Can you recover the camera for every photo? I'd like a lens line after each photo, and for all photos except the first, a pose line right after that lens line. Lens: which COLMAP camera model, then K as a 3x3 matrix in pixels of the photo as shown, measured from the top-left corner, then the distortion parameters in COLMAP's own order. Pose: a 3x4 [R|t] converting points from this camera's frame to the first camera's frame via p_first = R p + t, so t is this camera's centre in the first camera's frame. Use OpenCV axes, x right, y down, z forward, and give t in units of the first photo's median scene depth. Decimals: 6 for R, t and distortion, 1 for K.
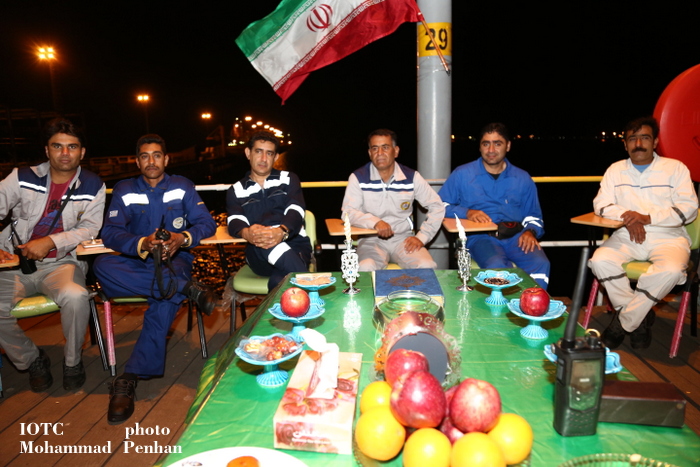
lens RADIAL K [[482.6, 0, 350.0], [0, 482.6, 233.5], [0, 0, 1]] dist [-0.072442, 0.003412]
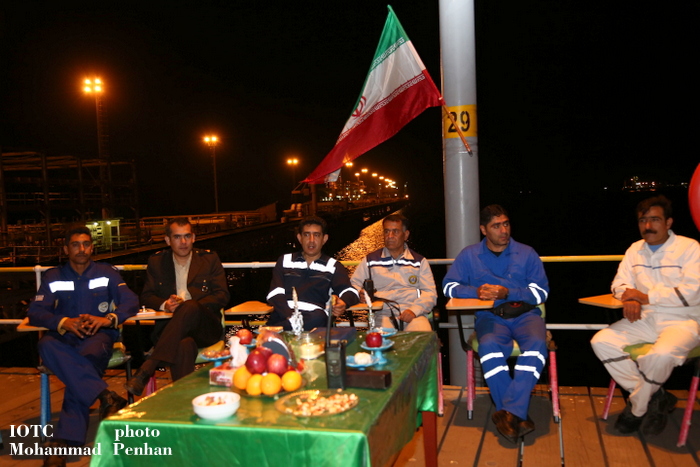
lens RADIAL K [[693.8, 0, 350.0], [0, 693.8, 233.5], [0, 0, 1]] dist [-0.003726, 0.105721]
pose [[0.978699, -0.002458, -0.205286, 0.253699], [-0.024590, 0.991326, -0.129106, 0.029136], [0.203822, 0.131404, 0.970149, -0.459378]]
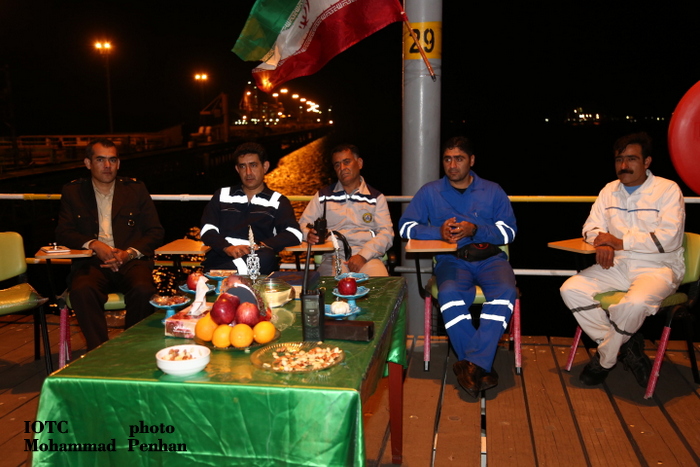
lens RADIAL K [[773.8, 0, 350.0], [0, 773.8, 233.5], [0, 0, 1]] dist [0.057311, 0.008242]
pose [[0.994840, 0.033652, -0.095717, 0.195718], [-0.037881, 0.998369, -0.042717, 0.026334], [0.094123, 0.046123, 0.994492, -0.459513]]
